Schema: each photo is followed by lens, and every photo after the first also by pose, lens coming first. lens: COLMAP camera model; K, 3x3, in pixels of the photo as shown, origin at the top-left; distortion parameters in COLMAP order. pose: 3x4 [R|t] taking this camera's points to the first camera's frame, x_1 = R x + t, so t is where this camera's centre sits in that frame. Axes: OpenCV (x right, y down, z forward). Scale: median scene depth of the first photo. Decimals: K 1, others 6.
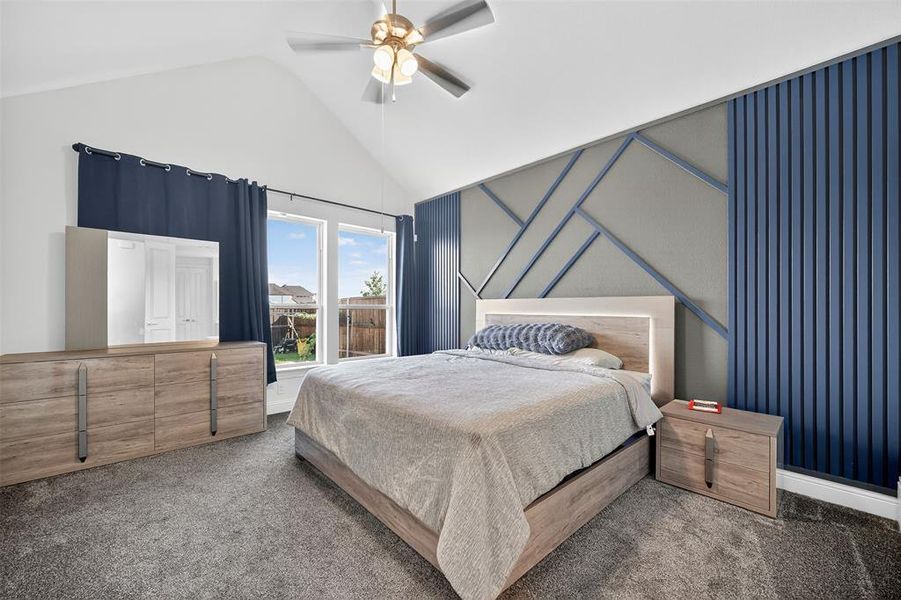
lens RADIAL K [[356.0, 0, 455.6], [0, 356.0, 303.2], [0, 0, 1]] dist [-0.005669, -0.000201]
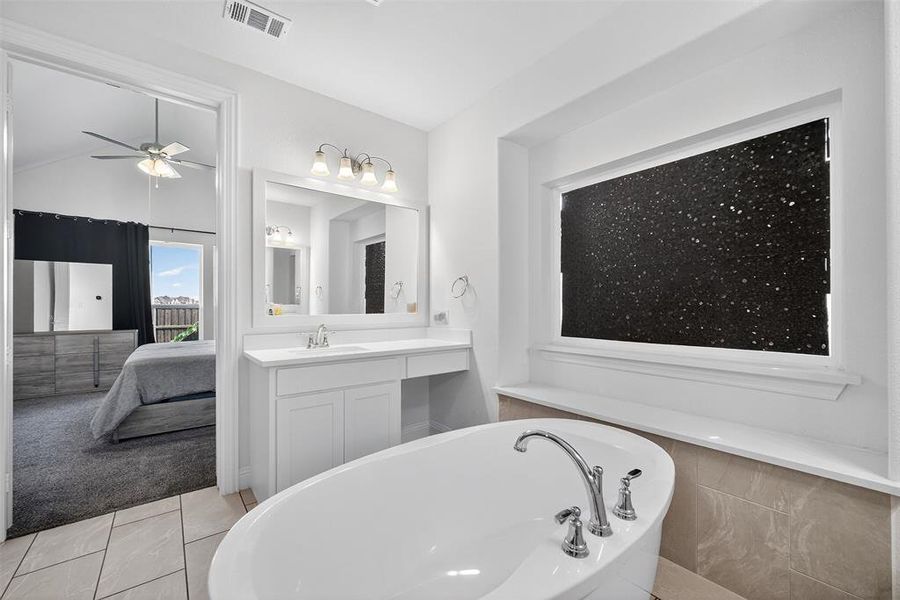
lens RADIAL K [[355.6, 0, 445.7], [0, 355.6, 305.3], [0, 0, 1]] dist [-0.005669, -0.000201]
pose [[0.995297, -0.008884, -0.096460, 0.999795], [0.009114, 0.999957, 0.001943, 0.015184], [0.096438, -0.002813, 0.995335, -0.413319]]
